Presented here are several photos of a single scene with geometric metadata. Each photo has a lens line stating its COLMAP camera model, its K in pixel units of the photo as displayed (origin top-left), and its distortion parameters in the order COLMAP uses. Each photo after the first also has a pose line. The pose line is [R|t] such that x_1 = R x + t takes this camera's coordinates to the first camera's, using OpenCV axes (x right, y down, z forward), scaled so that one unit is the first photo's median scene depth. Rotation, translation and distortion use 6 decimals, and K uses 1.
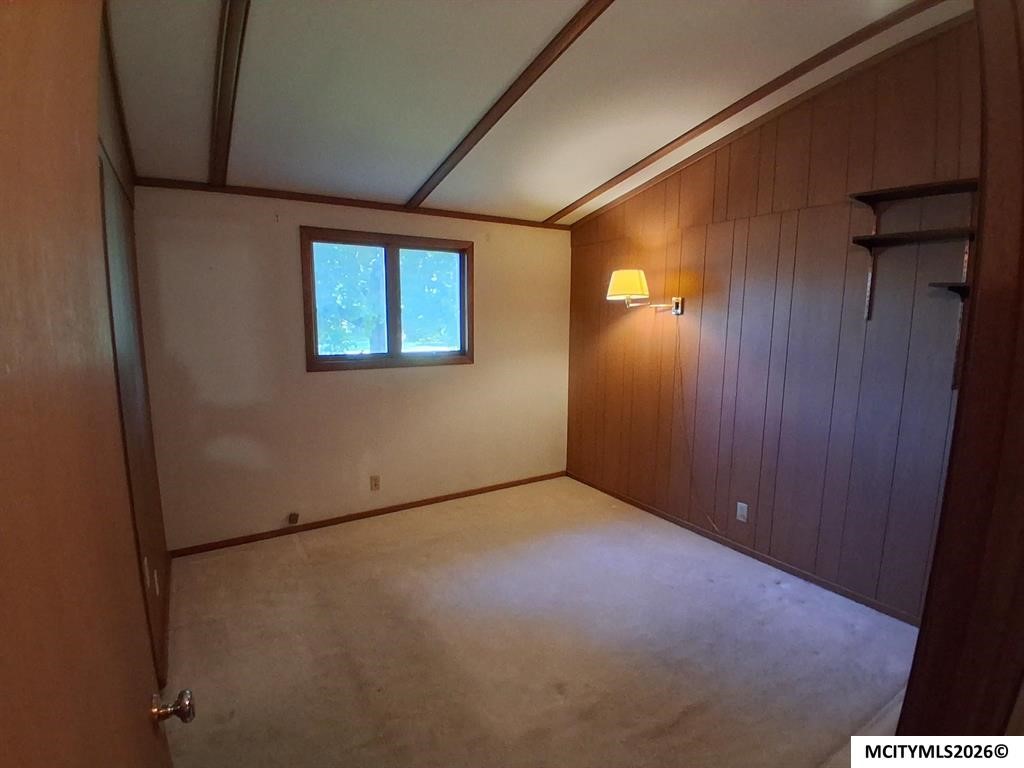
lens RADIAL K [[509.2, 0, 510.2], [0, 509.2, 383.5], [0, 0, 1]] dist [-0.018464, -0.025986]
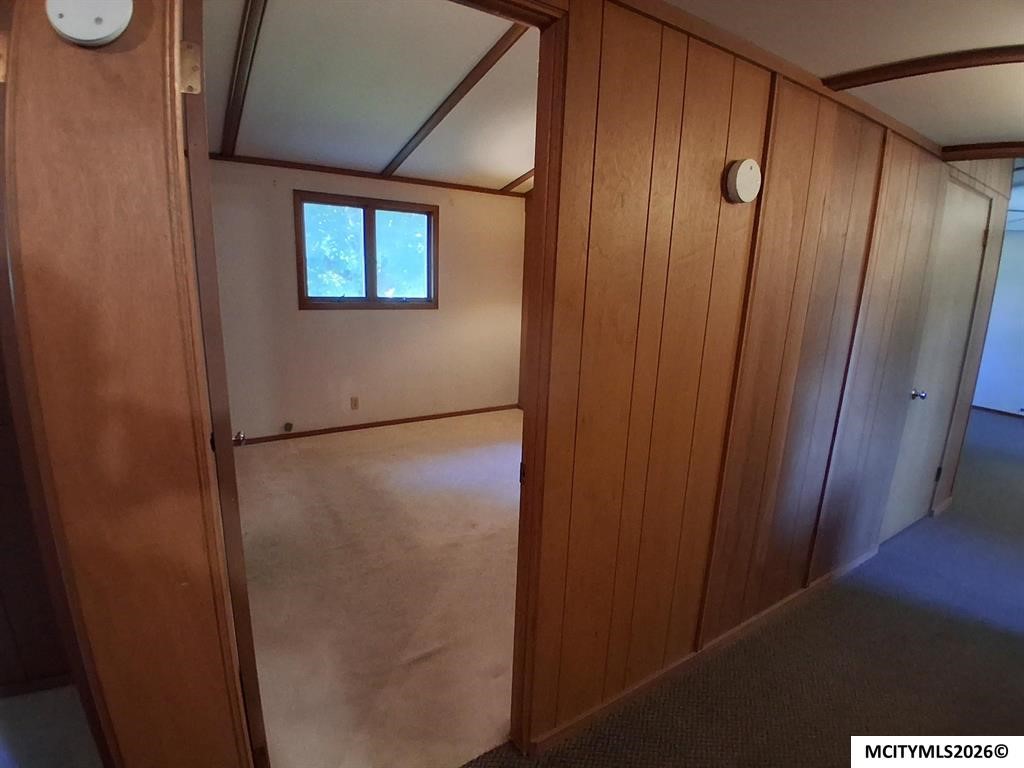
lens RADIAL K [[509.2, 0, 508.6], [0, 509.2, 390.4], [0, 0, 1]] dist [-0.018464, -0.025986]
pose [[0.999430, 0.030019, 0.015453, 0.090928], [-0.031290, 0.995463, 0.089858, 0.043033], [-0.012685, -0.090290, 0.995835, -0.239414]]
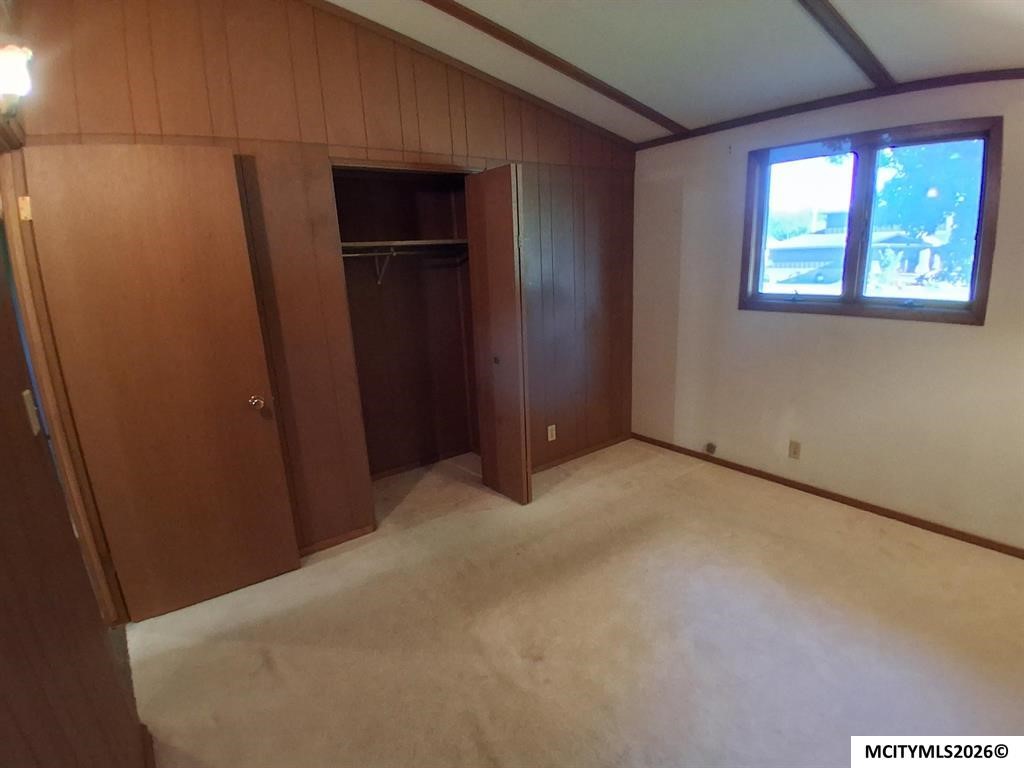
lens RADIAL K [[509.2, 0, 513.2], [0, 509.2, 383.1], [0, 0, 1]] dist [-0.018464, -0.025986]
pose [[0.080454, 0.233576, -0.969004, 0.495965], [-0.085199, 0.970209, 0.226792, -0.064595], [0.993110, 0.064312, 0.097958, 0.452881]]
